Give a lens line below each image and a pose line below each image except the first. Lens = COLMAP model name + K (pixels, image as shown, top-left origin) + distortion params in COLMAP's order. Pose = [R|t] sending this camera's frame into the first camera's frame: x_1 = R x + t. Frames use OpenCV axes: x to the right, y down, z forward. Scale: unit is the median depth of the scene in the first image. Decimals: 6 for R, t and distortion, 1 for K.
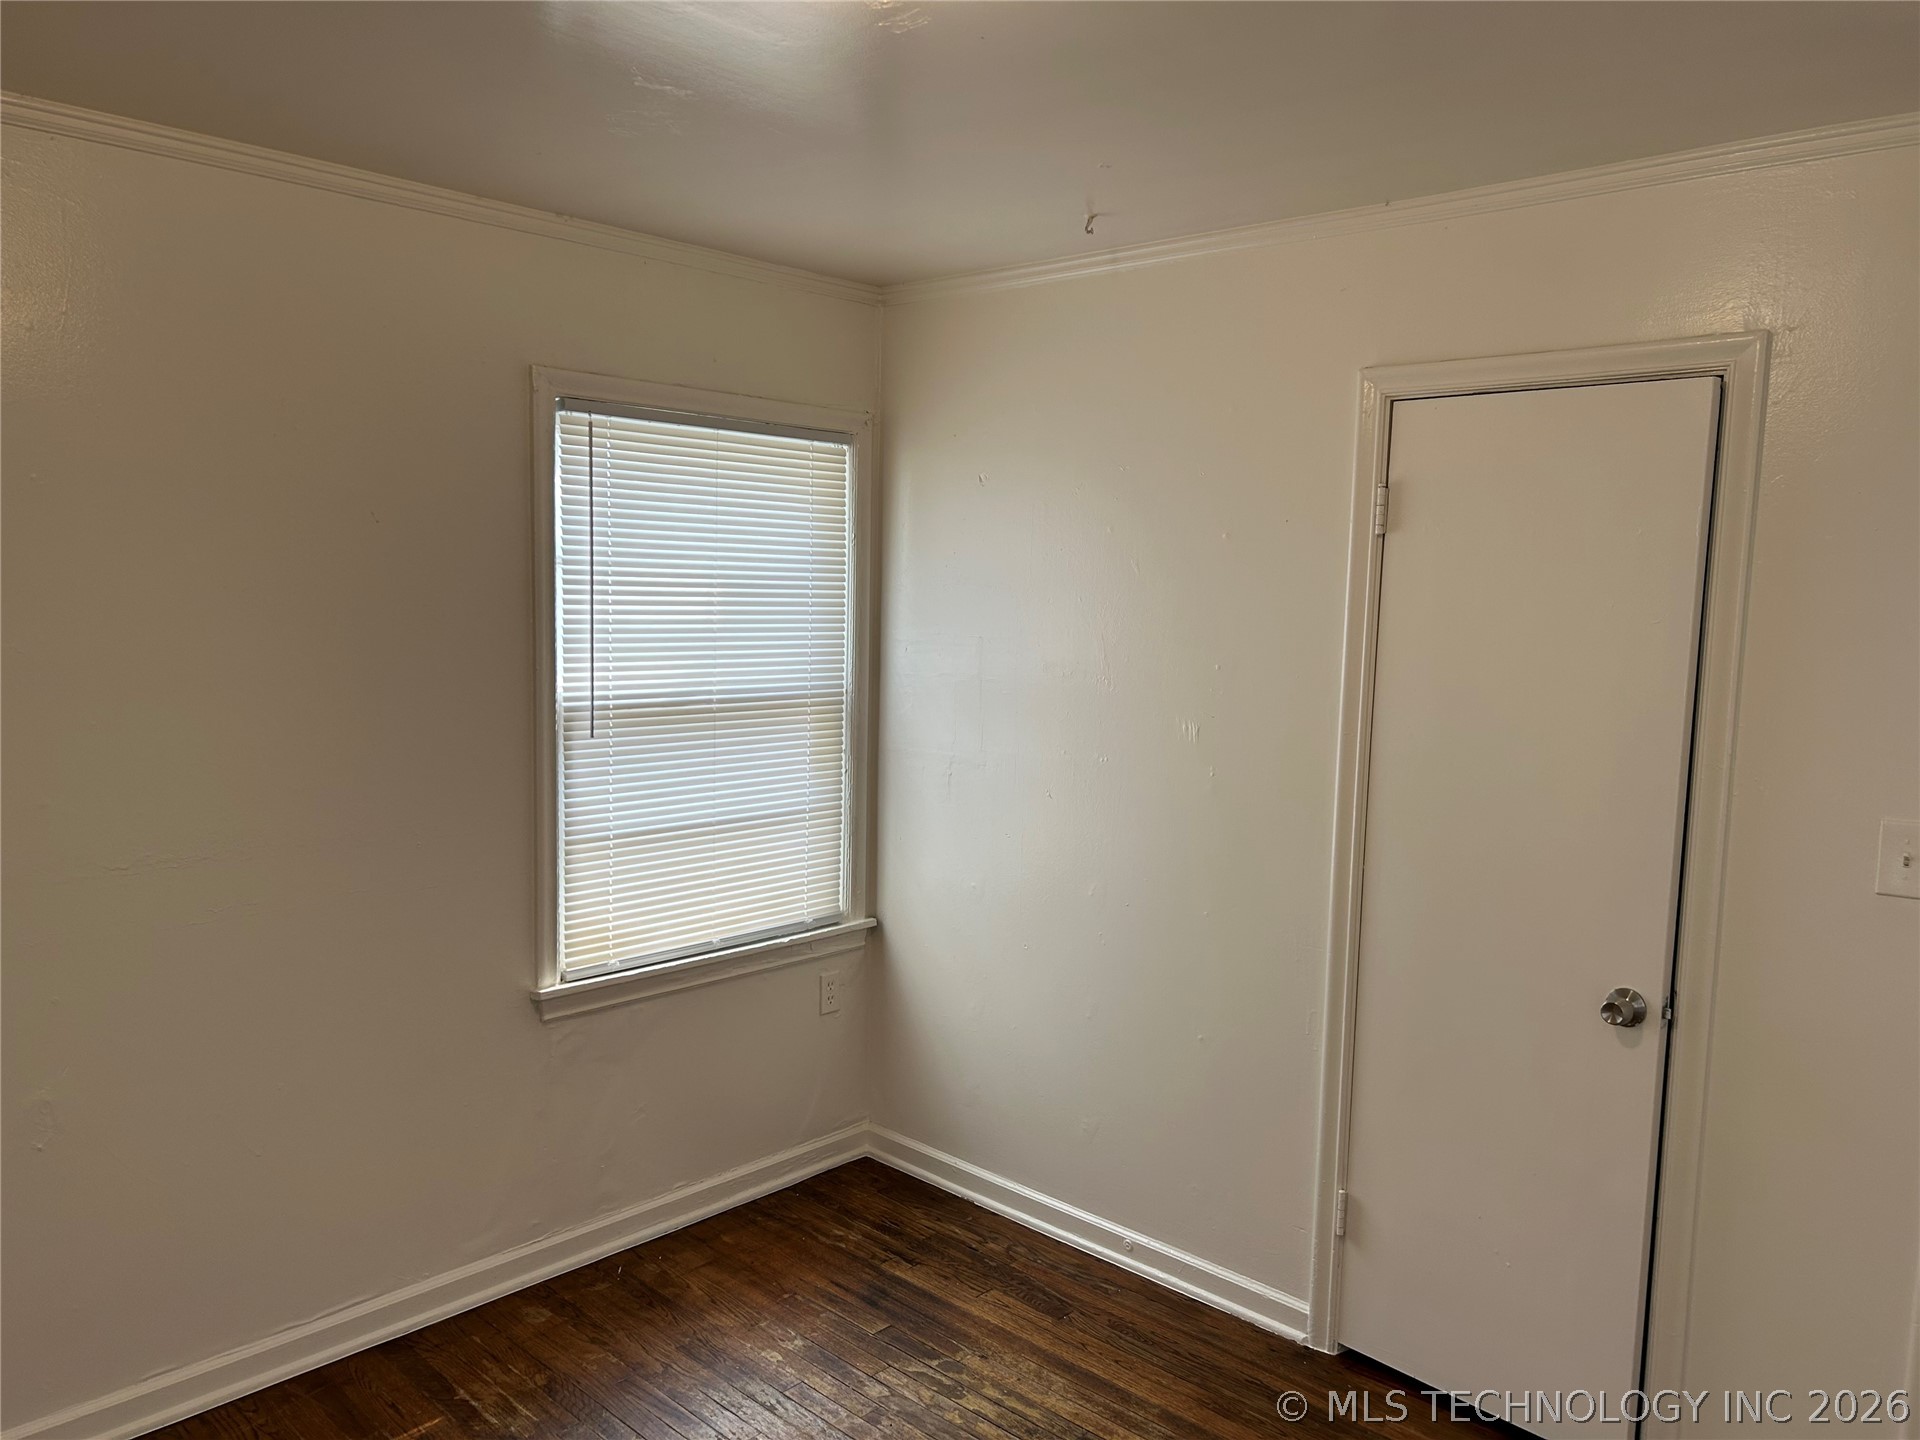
lens RADIAL K [[1428.5, 0, 927.4], [0, 1428.5, 728.4], [0, 0, 1]] dist [-0.000395, 0.001631]
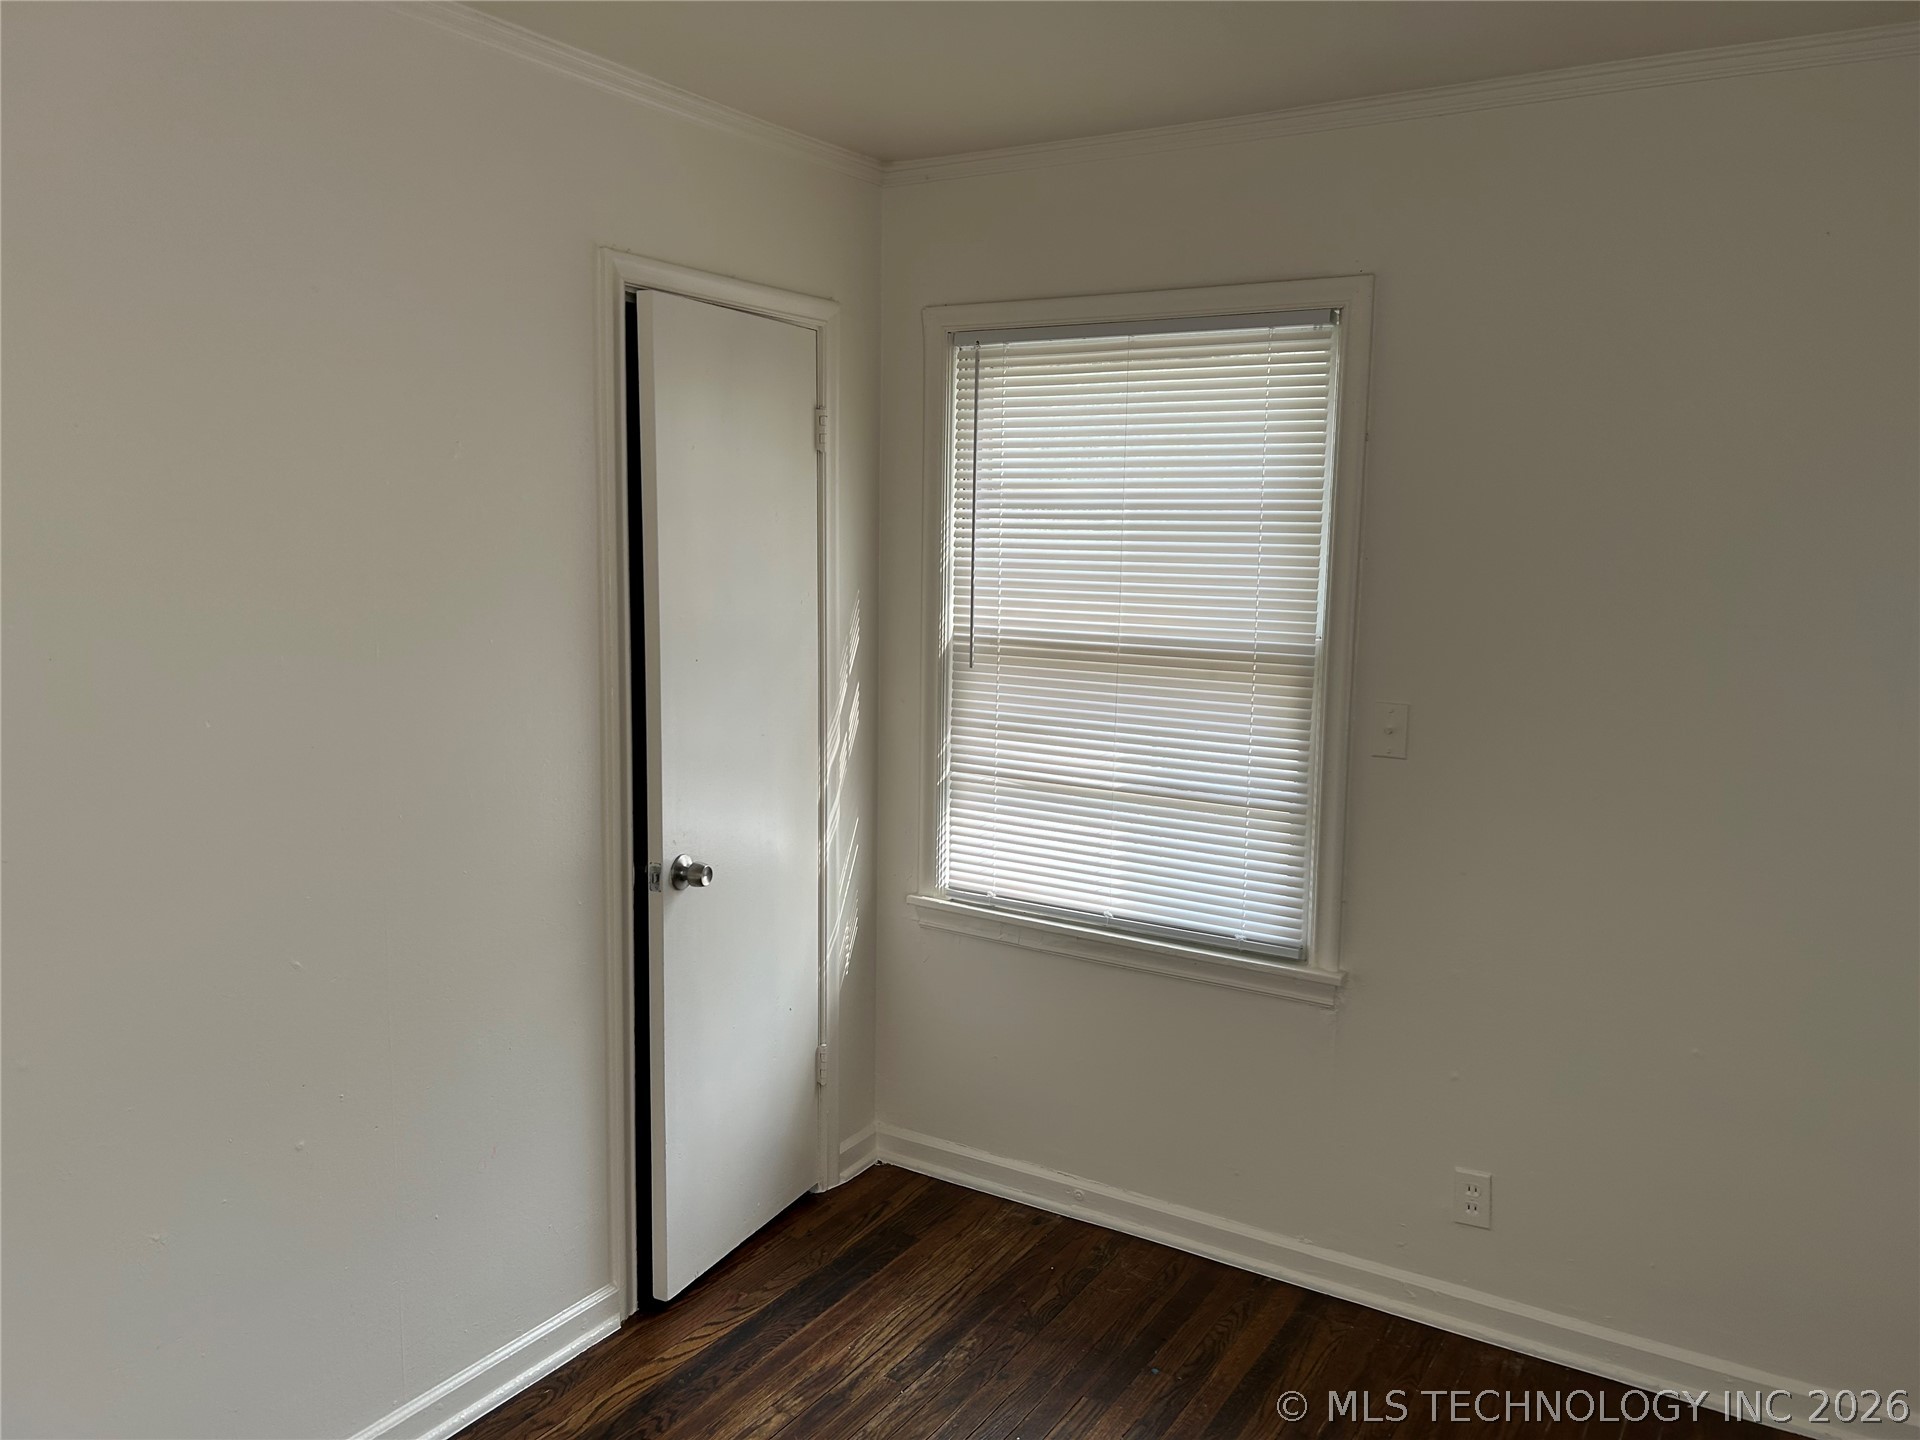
lens RADIAL K [[1413.6, 0, 960.0], [0, 1413.6, 720.0], [0, 0, 1]] dist [0.149101, -0.416724]
pose [[0.205690, 0.114852, -0.971854, 0.753227], [-0.111662, 0.989358, 0.093288, -0.051031], [0.972226, 0.089331, 0.216325, 0.784786]]
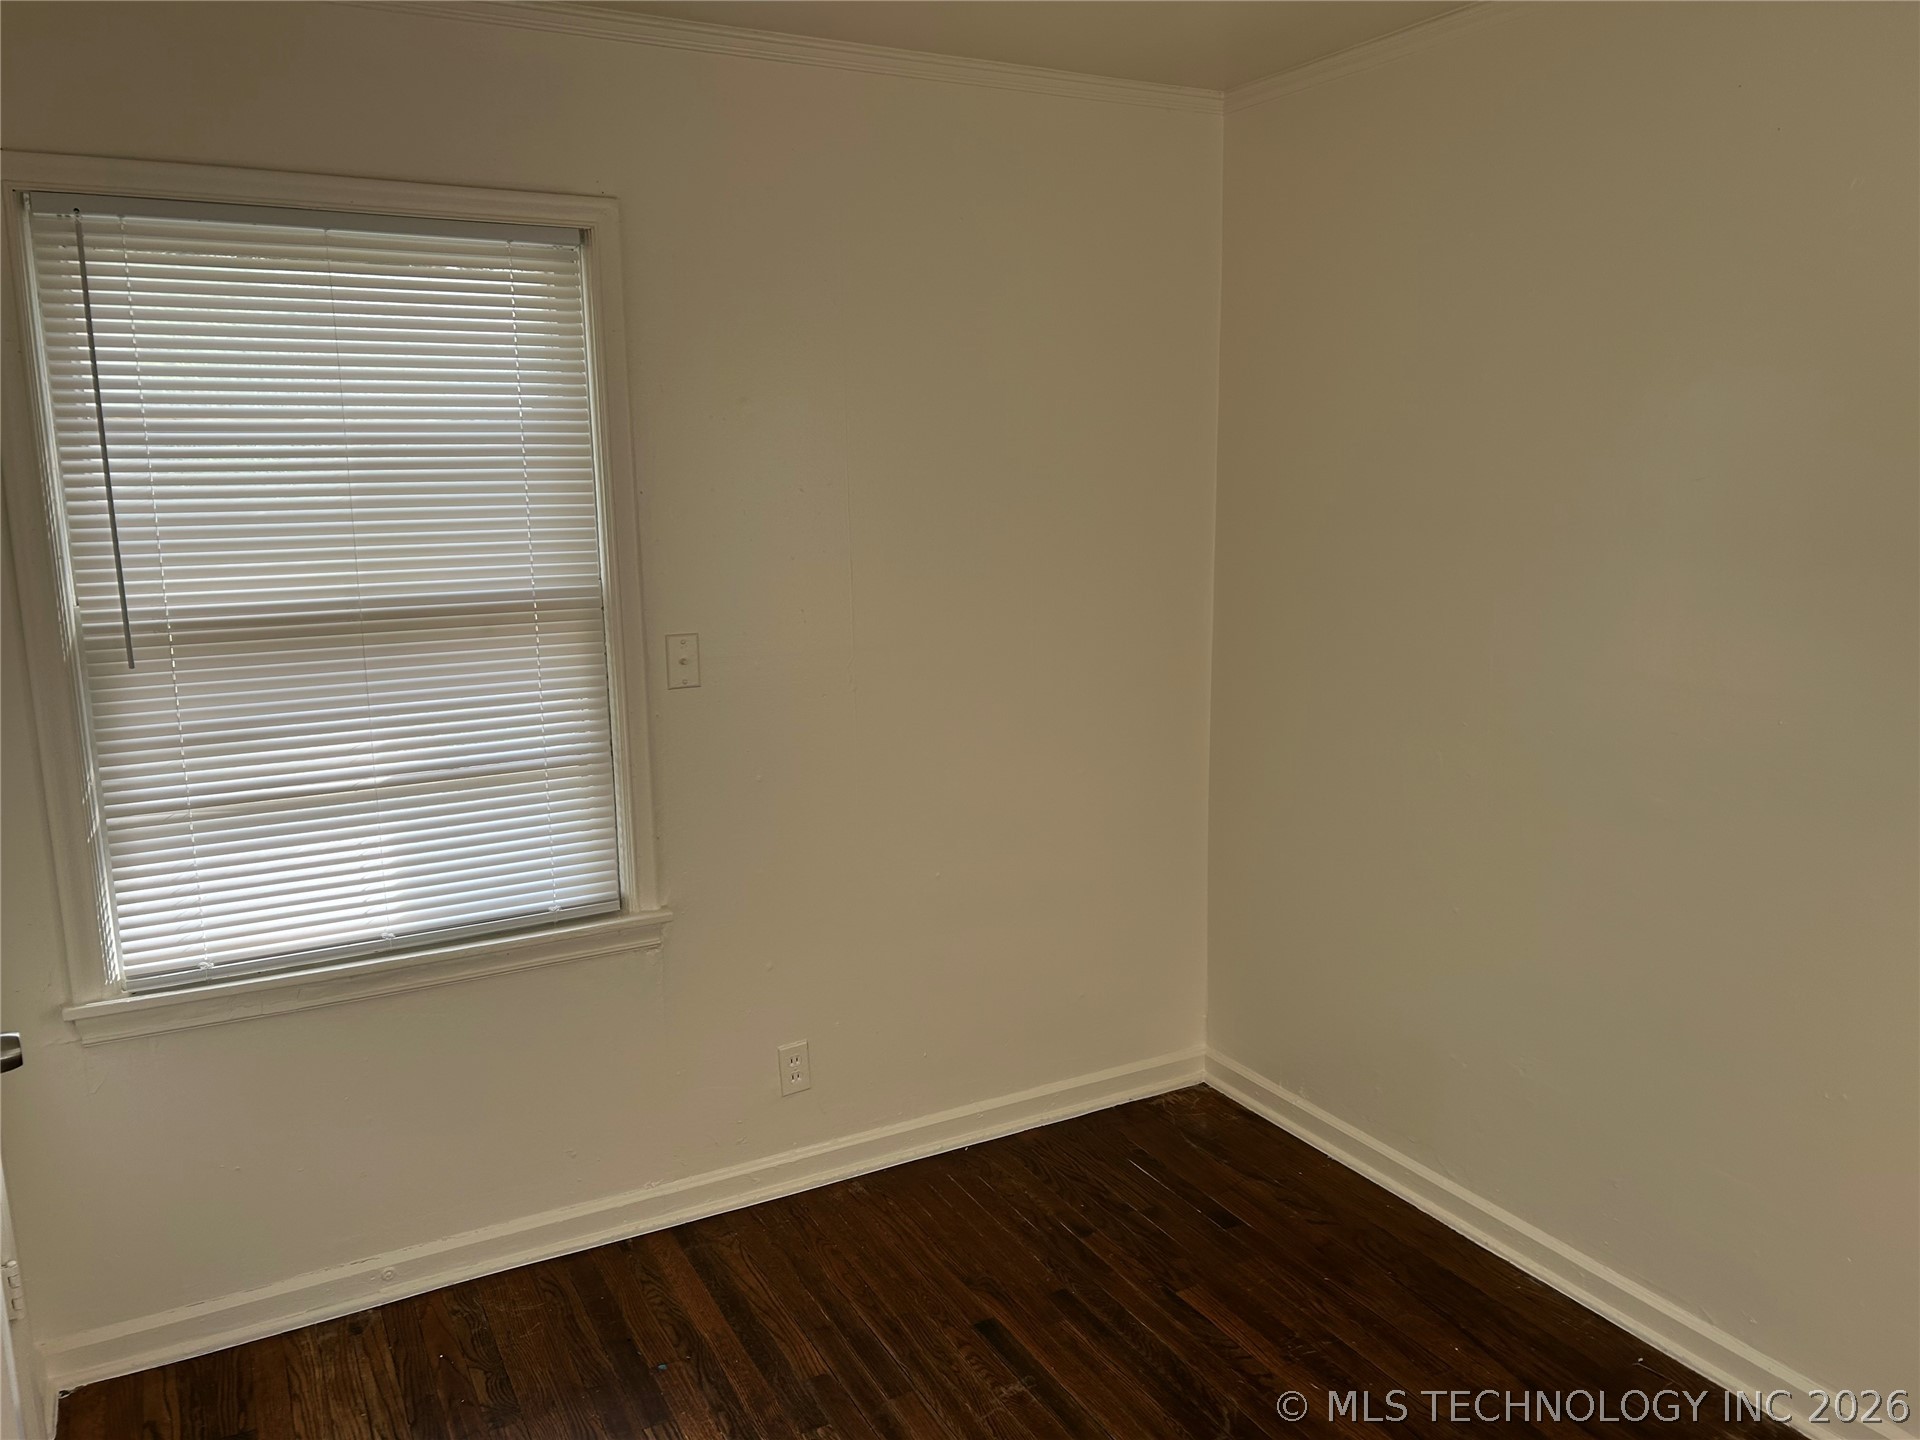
lens RADIAL K [[1438.1, 0, 934.4], [0, 1438.1, 717.1], [0, 0, 1]] dist [0.053445, -0.059522]
pose [[0.949054, 0.023308, -0.314250, 0.391402], [0.001040, 0.997024, 0.077090, -0.026670], [0.315111, -0.073489, 0.946205, 0.429190]]
